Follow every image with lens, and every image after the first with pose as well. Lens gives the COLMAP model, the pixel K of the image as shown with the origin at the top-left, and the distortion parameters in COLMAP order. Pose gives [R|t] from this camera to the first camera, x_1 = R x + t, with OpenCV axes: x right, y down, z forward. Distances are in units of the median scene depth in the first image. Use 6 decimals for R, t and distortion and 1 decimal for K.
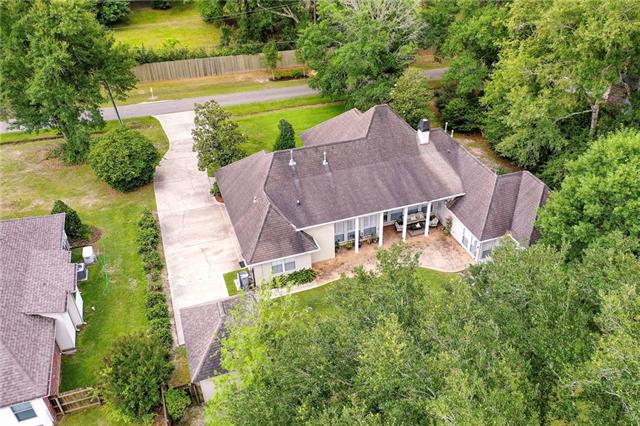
lens RADIAL K [[529.1, 0, 350.9], [0, 529.1, 213.9], [0, 0, 1]] dist [0.007437, 0.001297]
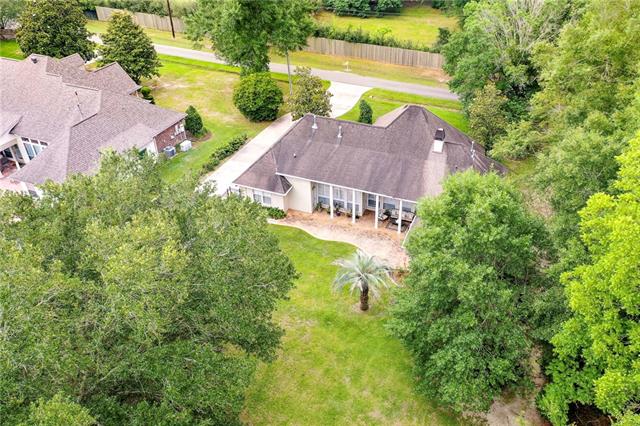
lens RADIAL K [[529.1, 0, 350.9], [0, 529.1, 213.9], [0, 0, 1]] dist [0.007437, 0.001297]
pose [[0.737931, 0.370657, -0.563978, 0.660248], [-0.383599, 0.917921, 0.101360, -0.064610], [0.555257, 0.141544, 0.819546, 0.088132]]
